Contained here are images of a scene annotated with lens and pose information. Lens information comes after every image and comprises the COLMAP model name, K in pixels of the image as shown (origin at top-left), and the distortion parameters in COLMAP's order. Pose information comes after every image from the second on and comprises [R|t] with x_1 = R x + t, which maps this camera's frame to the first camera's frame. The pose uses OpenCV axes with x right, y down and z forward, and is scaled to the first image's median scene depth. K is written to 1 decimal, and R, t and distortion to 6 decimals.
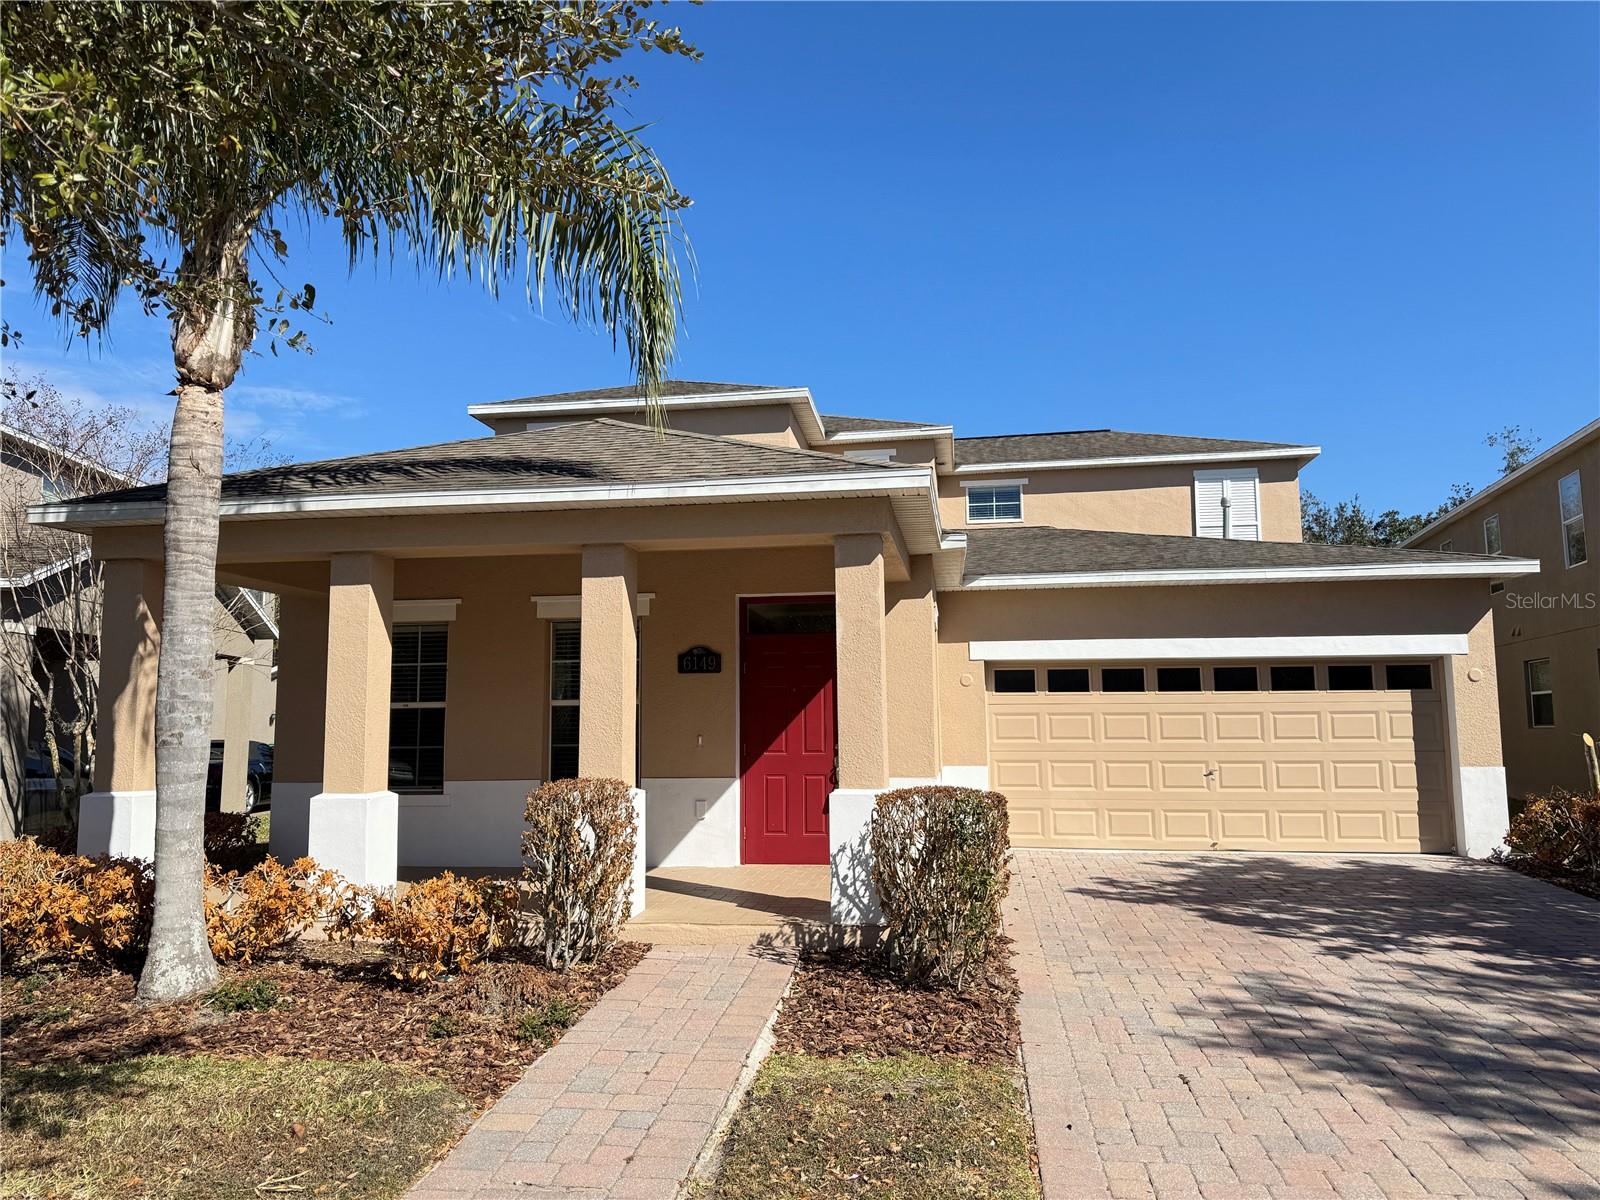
lens RADIAL K [[1121.8, 0, 792.2], [0, 1121.8, 594.5], [0, 0, 1]] dist [0.034588, -0.012510]
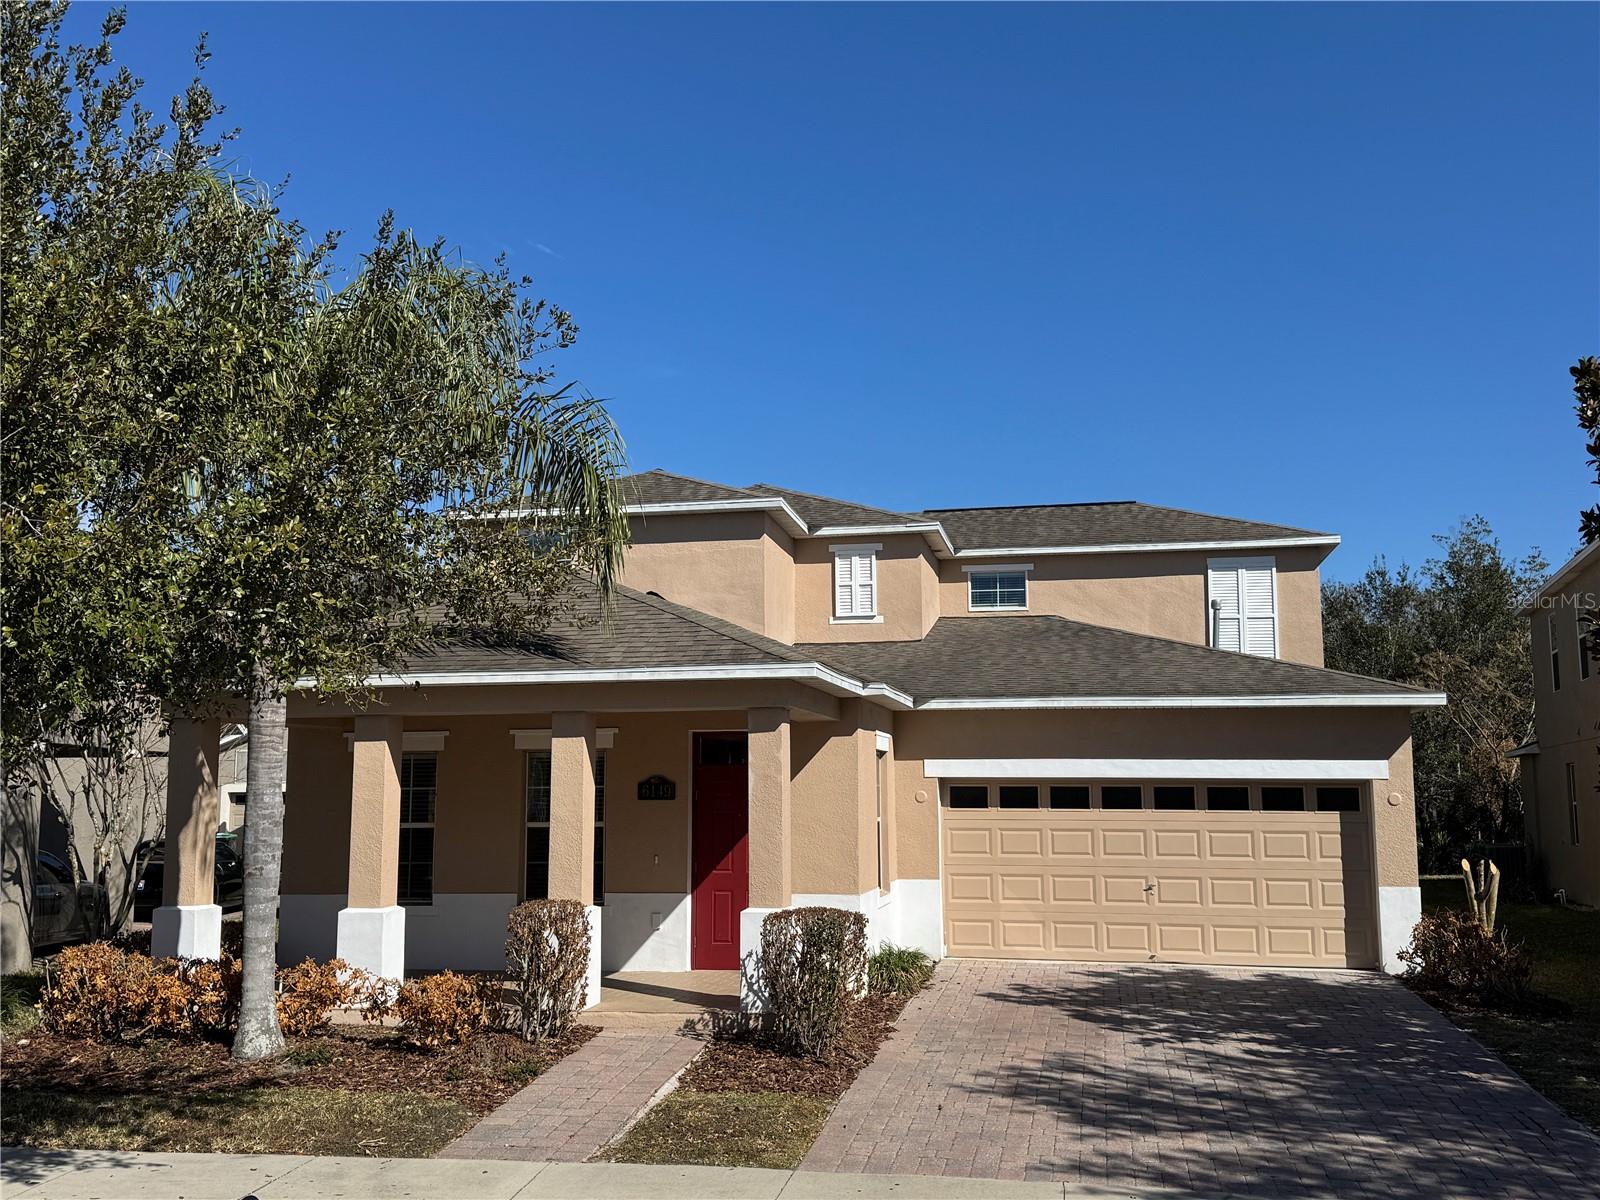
lens RADIAL K [[1590.2, 0, 799.6], [0, 1590.2, 602.0], [0, 0, 1]] dist [0.087183, 0.000000]
pose [[0.999118, 0.000935, -0.041990, 0.157820], [-0.000913, 0.999999, 0.000553, -0.160052], [0.041990, -0.000514, 0.999118, -0.739241]]
